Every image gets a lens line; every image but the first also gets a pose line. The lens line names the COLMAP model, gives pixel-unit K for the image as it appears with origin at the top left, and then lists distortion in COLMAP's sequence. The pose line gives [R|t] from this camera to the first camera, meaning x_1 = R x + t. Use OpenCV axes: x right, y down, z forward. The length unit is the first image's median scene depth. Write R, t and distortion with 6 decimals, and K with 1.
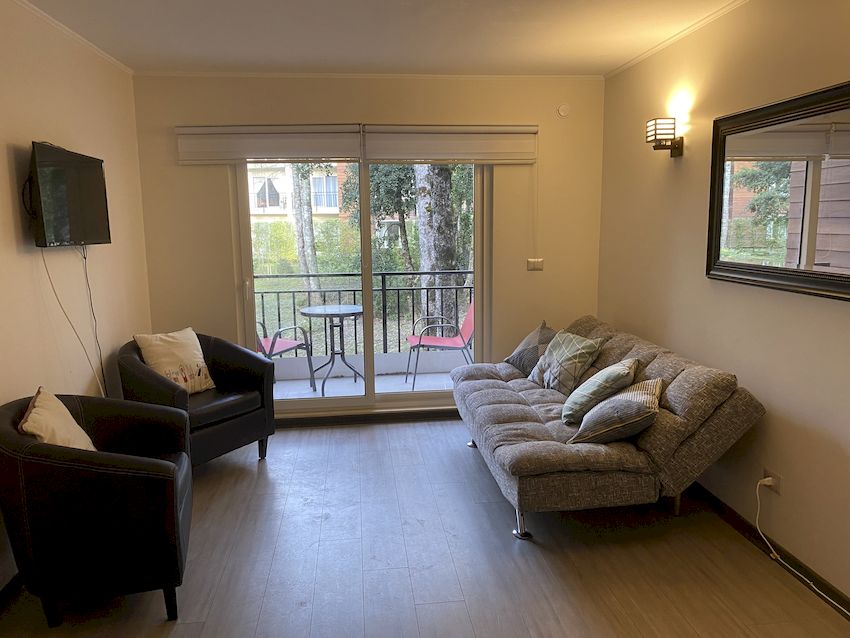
lens RADIAL K [[634.4, 0, 424.1], [0, 634.4, 316.8], [0, 0, 1]] dist [0.132476, -0.356378]
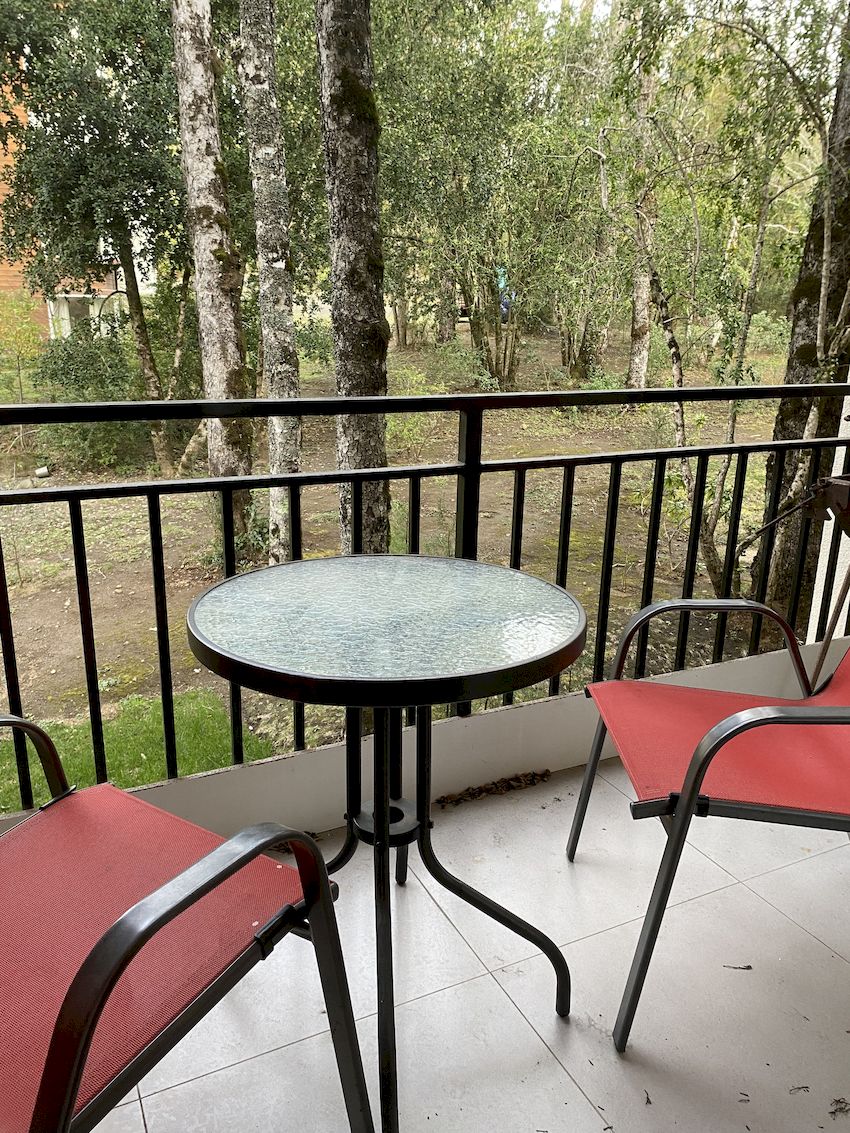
lens RADIAL K [[862.5, 0, 420.4], [0, 862.5, 572.3], [0, 0, 1]] dist [0.080068, -0.090991]
pose [[0.947447, -0.063321, 0.313584, -0.072900], [0.017913, 0.989178, 0.145622, -0.021645], [-0.319412, -0.132352, 0.938328, 0.284238]]
